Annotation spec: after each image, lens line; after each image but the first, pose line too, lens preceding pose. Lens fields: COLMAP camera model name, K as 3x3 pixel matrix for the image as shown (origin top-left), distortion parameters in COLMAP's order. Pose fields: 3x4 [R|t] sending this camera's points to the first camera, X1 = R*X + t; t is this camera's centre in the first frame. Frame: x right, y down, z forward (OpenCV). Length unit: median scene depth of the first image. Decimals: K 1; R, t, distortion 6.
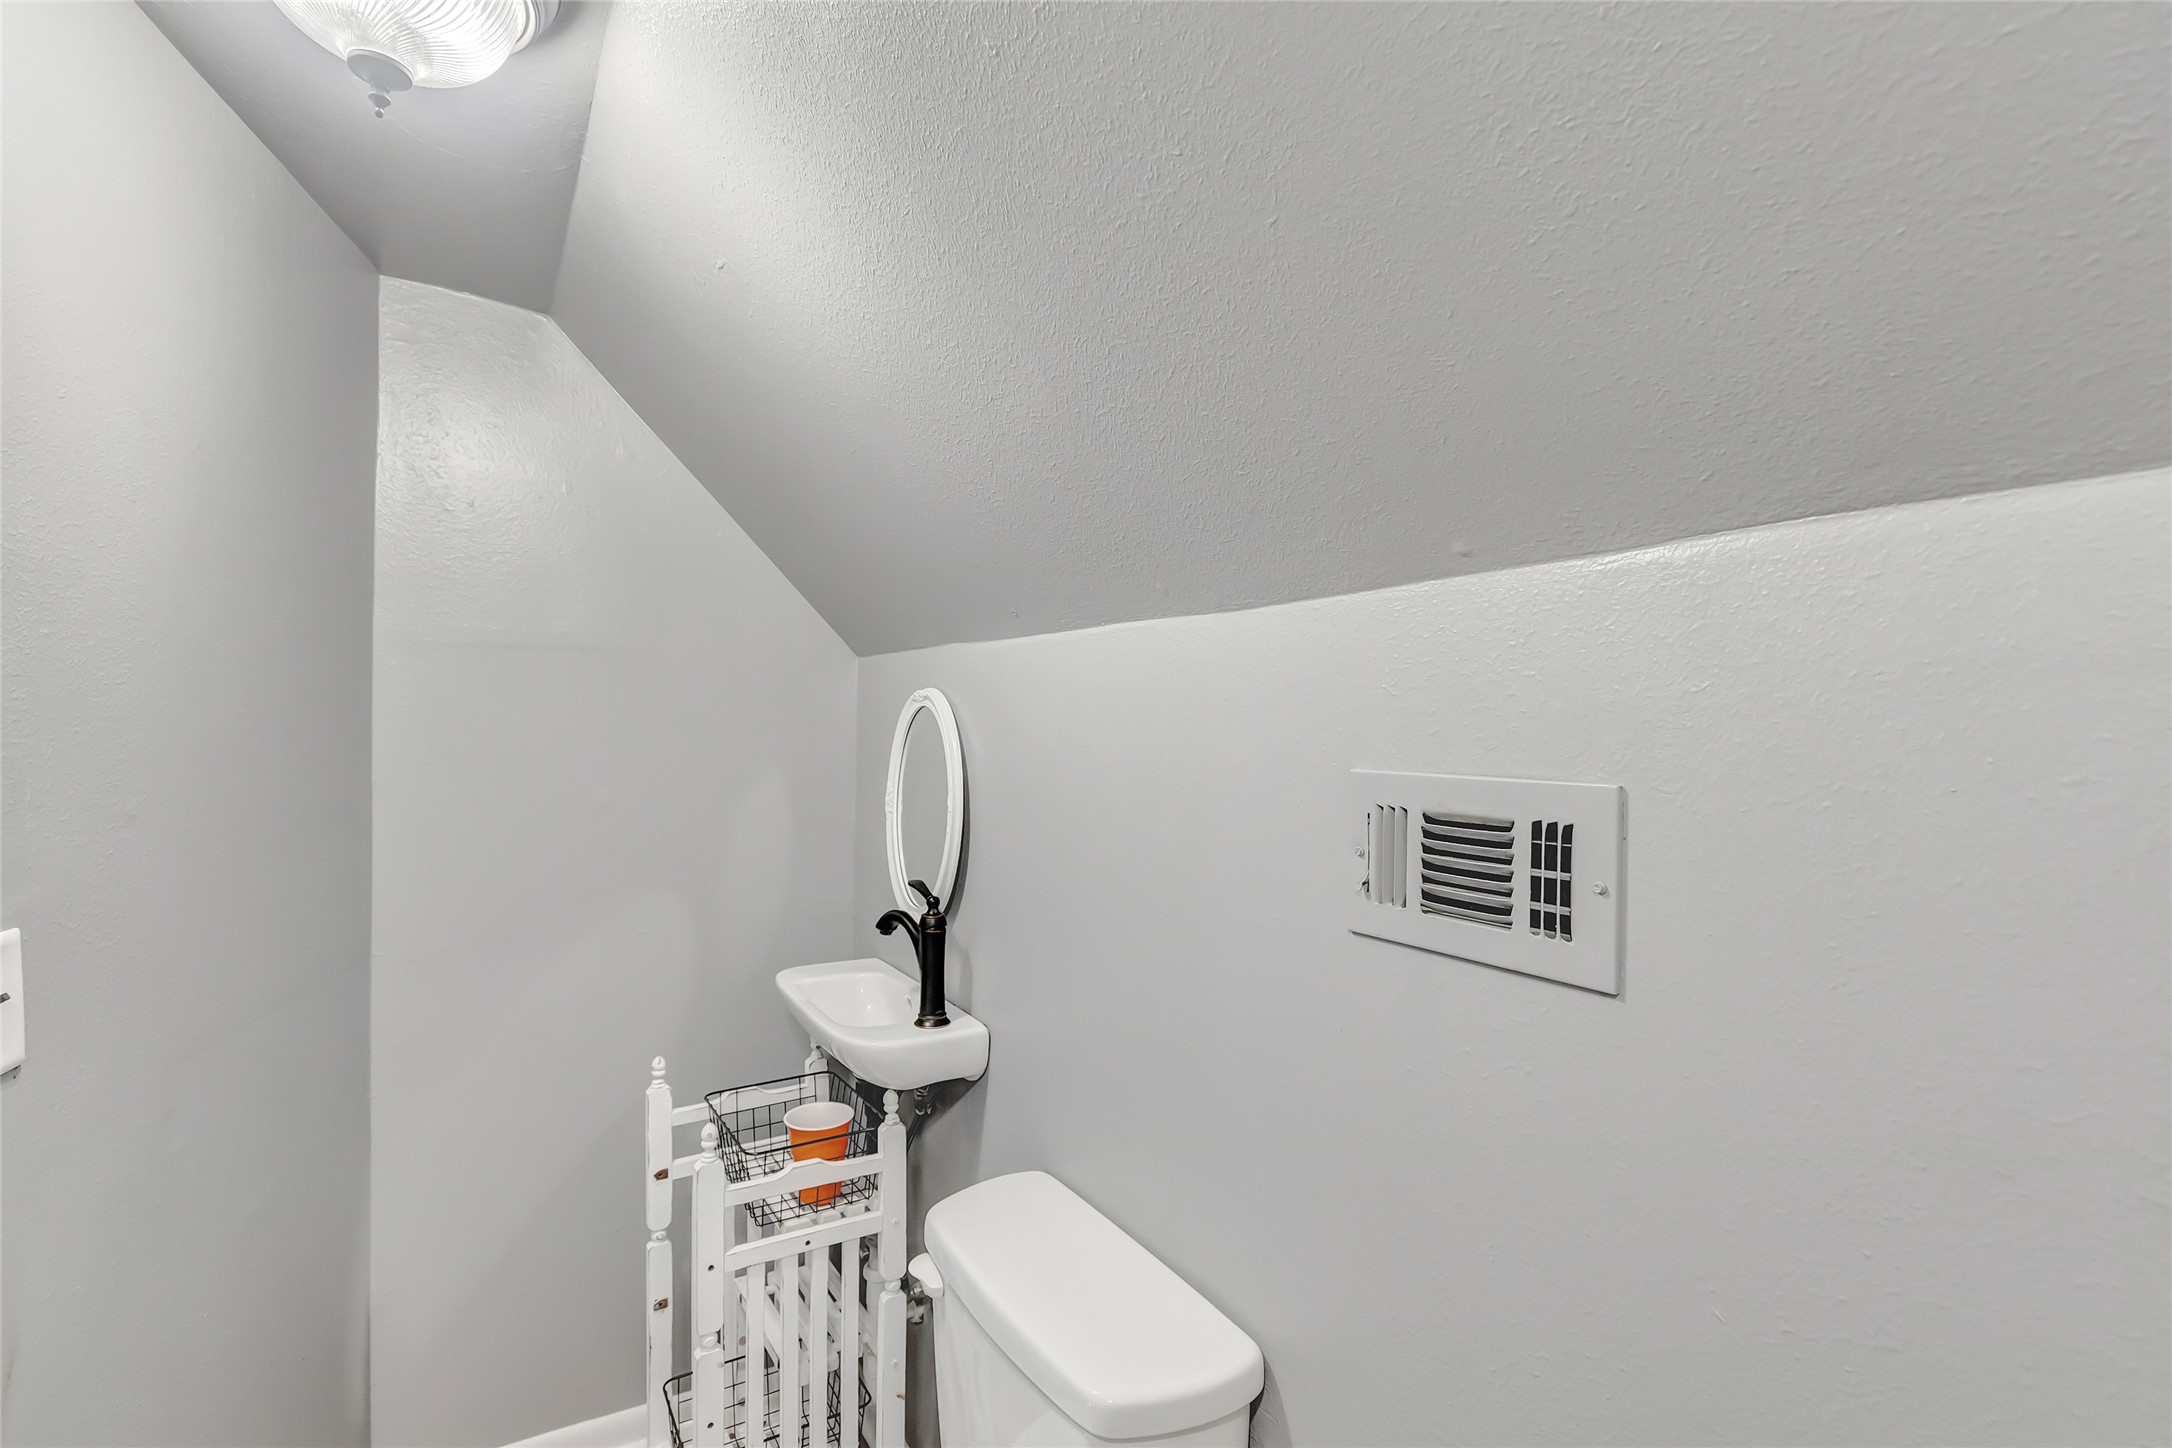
lens RADIAL K [[1046.9, 0, 1092.6], [0, 1046.9, 729.4], [0, 0, 1]] dist [0.001953, 0.000155]
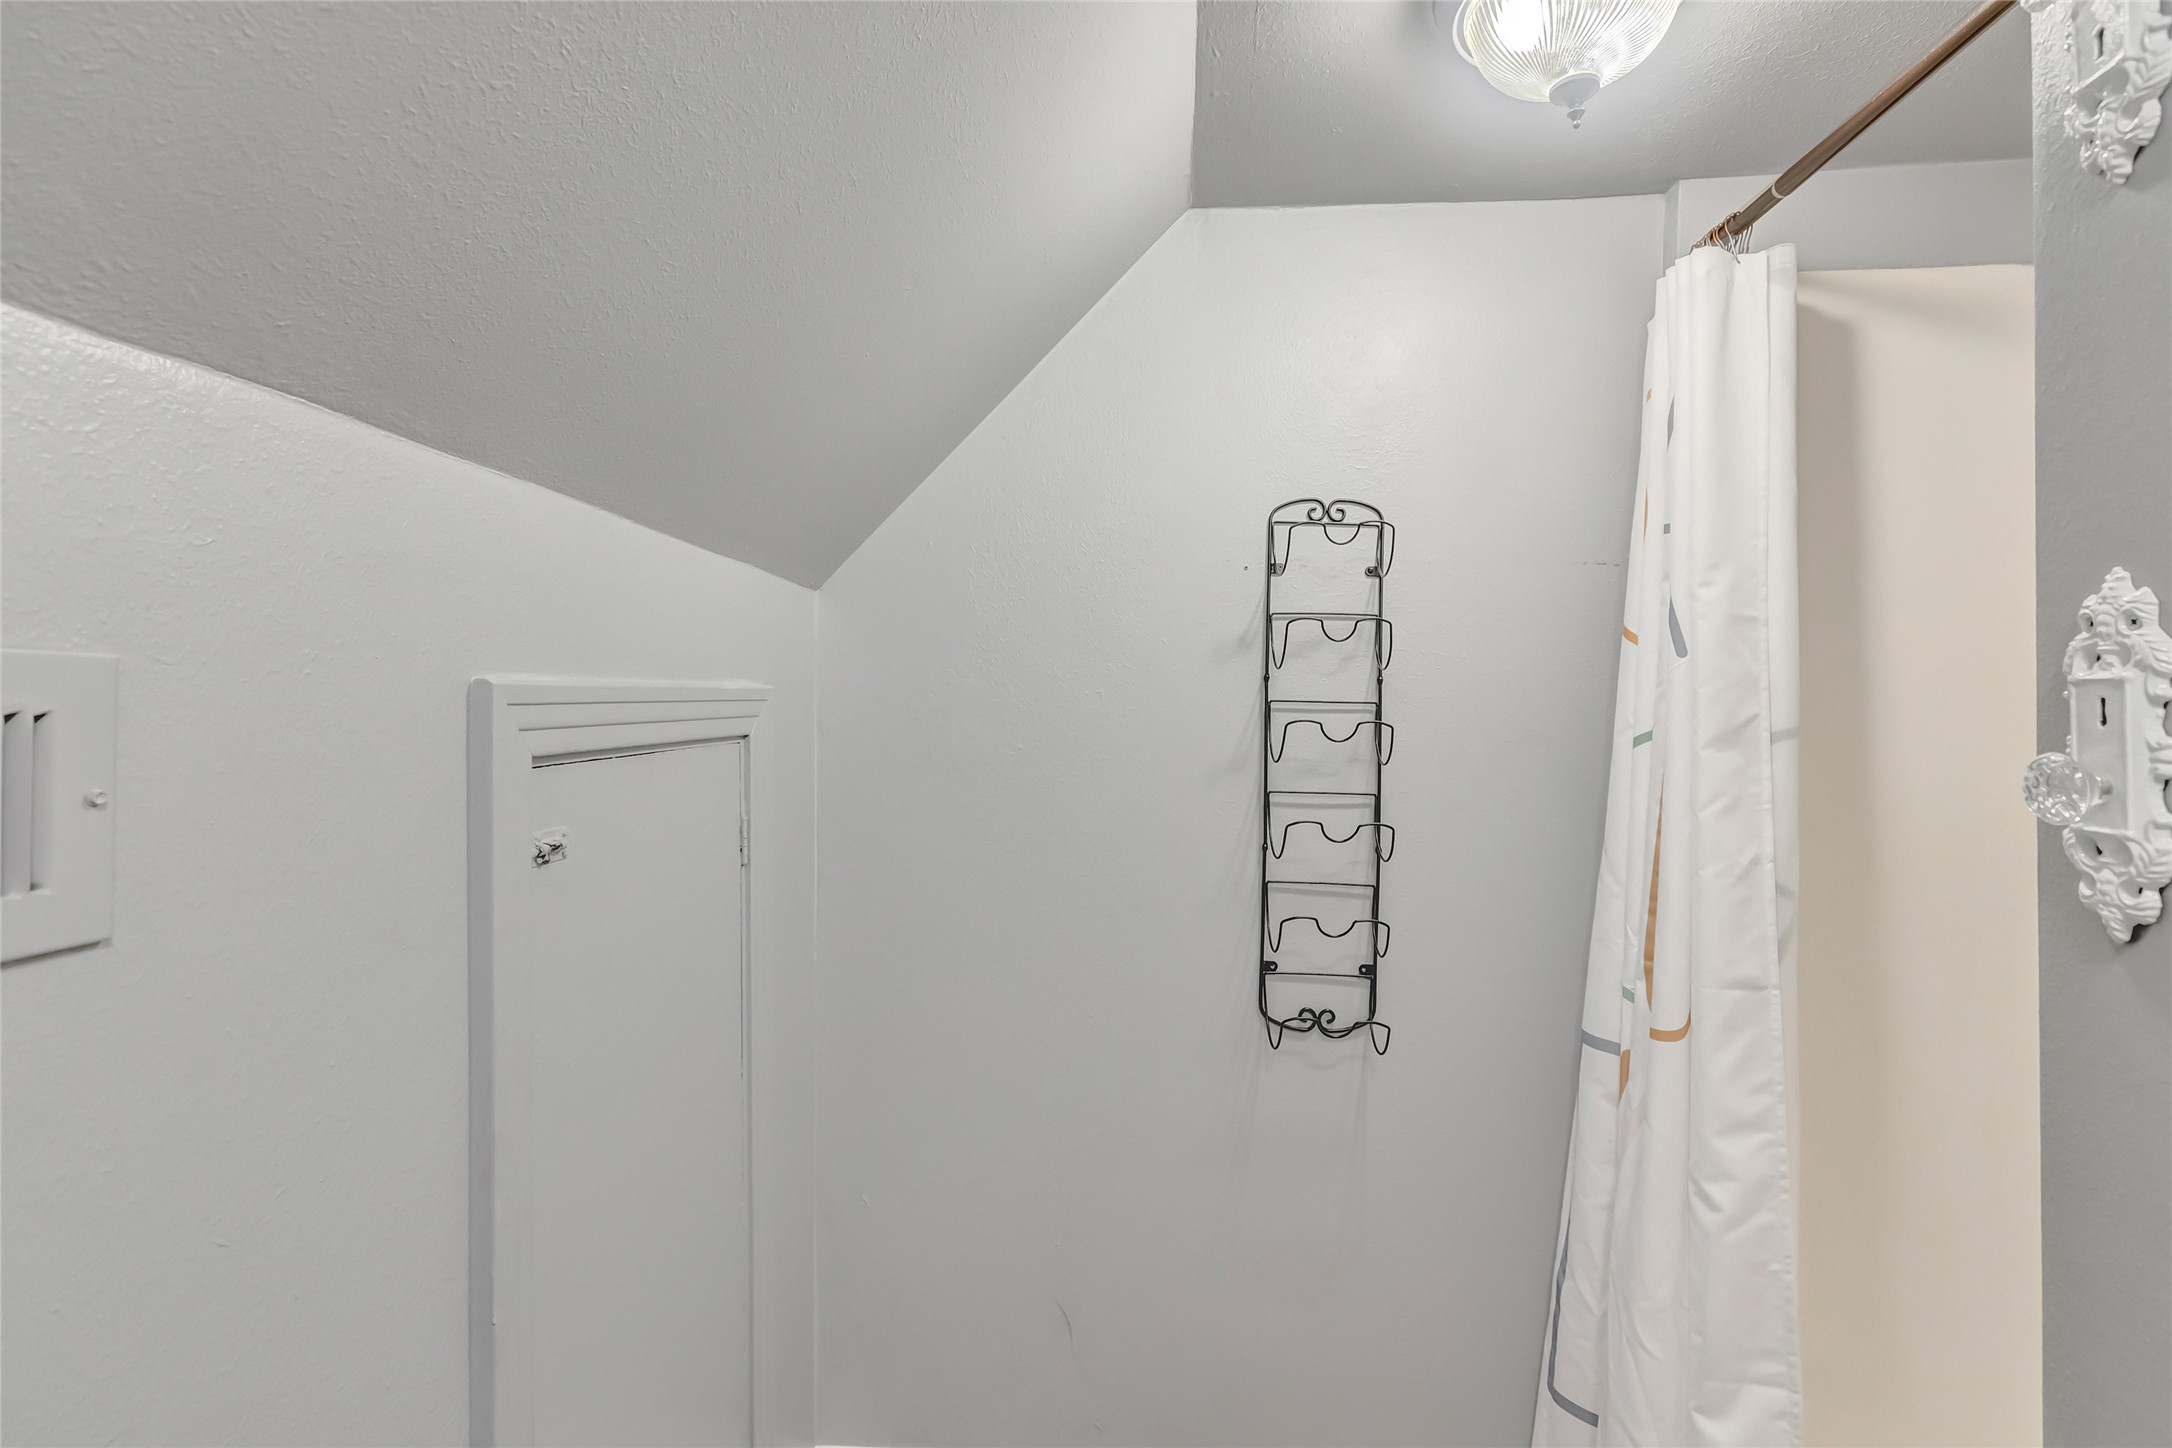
lens RADIAL K [[1046.9, 0, 1089.8], [0, 1046.9, 709.4], [0, 0, 1]] dist [0.001953, 0.000155]
pose [[-0.827064, -0.009617, 0.562025, -0.512920], [-0.002077, 0.999899, 0.014053, 0.084714], [-0.562103, 0.010455, -0.827001, 1.293993]]
